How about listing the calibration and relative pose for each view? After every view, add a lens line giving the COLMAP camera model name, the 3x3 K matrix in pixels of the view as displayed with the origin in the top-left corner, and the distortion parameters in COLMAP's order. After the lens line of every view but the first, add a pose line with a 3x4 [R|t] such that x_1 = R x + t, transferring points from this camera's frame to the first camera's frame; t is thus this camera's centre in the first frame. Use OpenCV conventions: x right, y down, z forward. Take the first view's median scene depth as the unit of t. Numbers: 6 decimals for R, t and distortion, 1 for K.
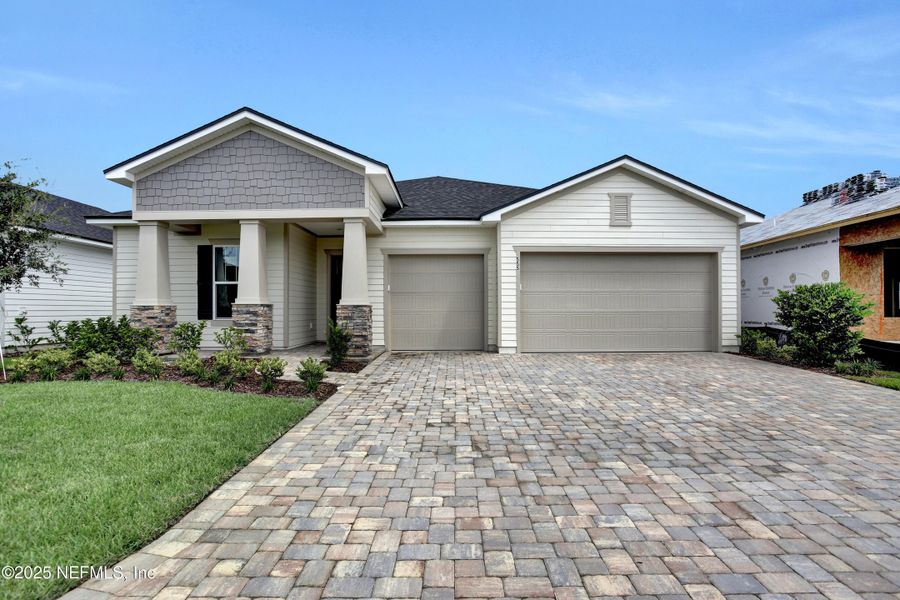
lens RADIAL K [[458.4, 0, 451.8], [0, 458.4, 308.3], [0, 0, 1]] dist [-0.034652, 0.008124]
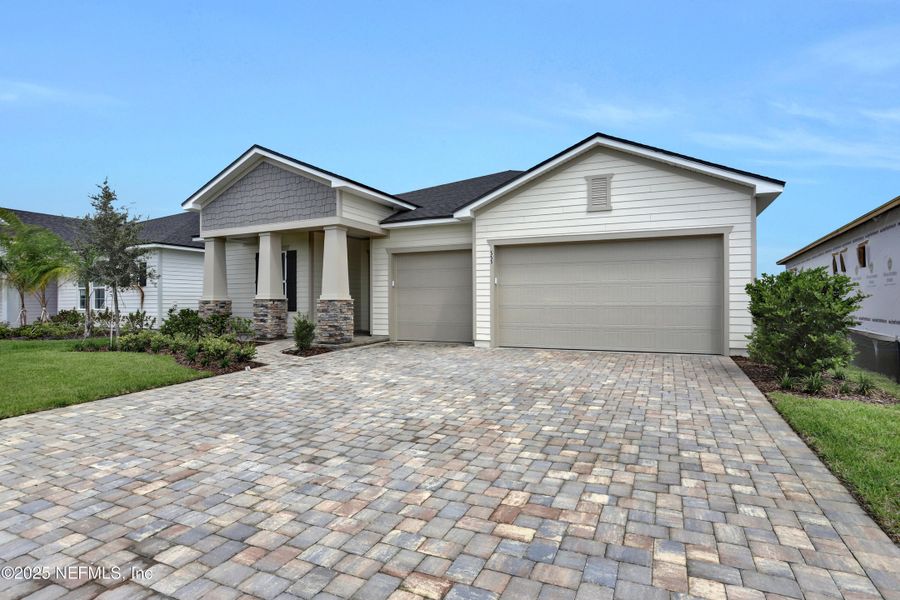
lens RADIAL K [[458.4, 0, 448.0], [0, 458.4, 302.2], [0, 0, 1]] dist [-0.034652, 0.008124]
pose [[0.910067, -0.000123, -0.414462, 0.545786], [0.003309, 0.999970, 0.006970, -0.008117], [0.414449, -0.007715, 0.910040, 0.058080]]
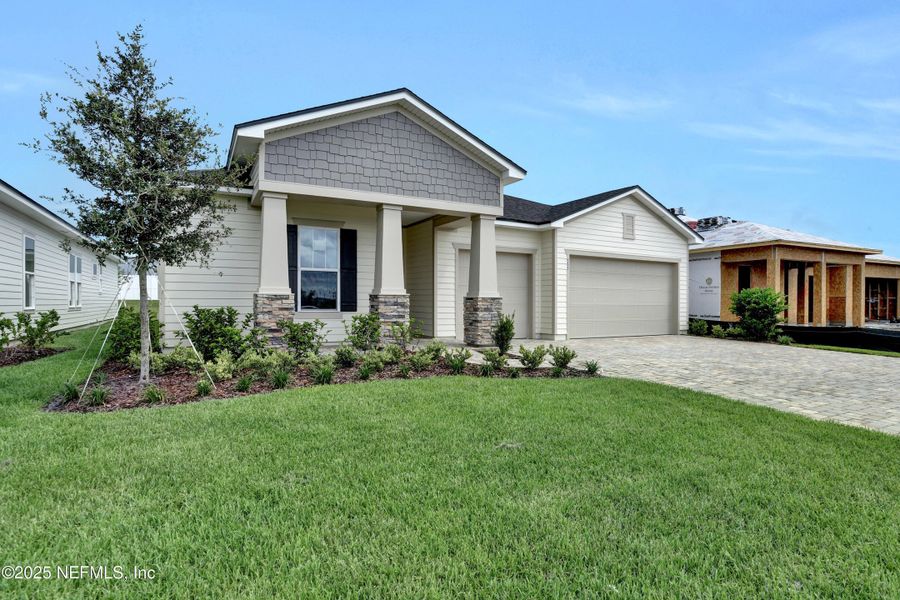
lens RADIAL K [[458.4, 0, 454.7], [0, 458.4, 297.5], [0, 0, 1]] dist [-0.034652, 0.008124]
pose [[0.882291, 0.014105, 0.470493, -0.780201], [-0.012035, 0.999900, -0.007409, 0.001874], [-0.470550, 0.000874, 0.882373, 0.103612]]
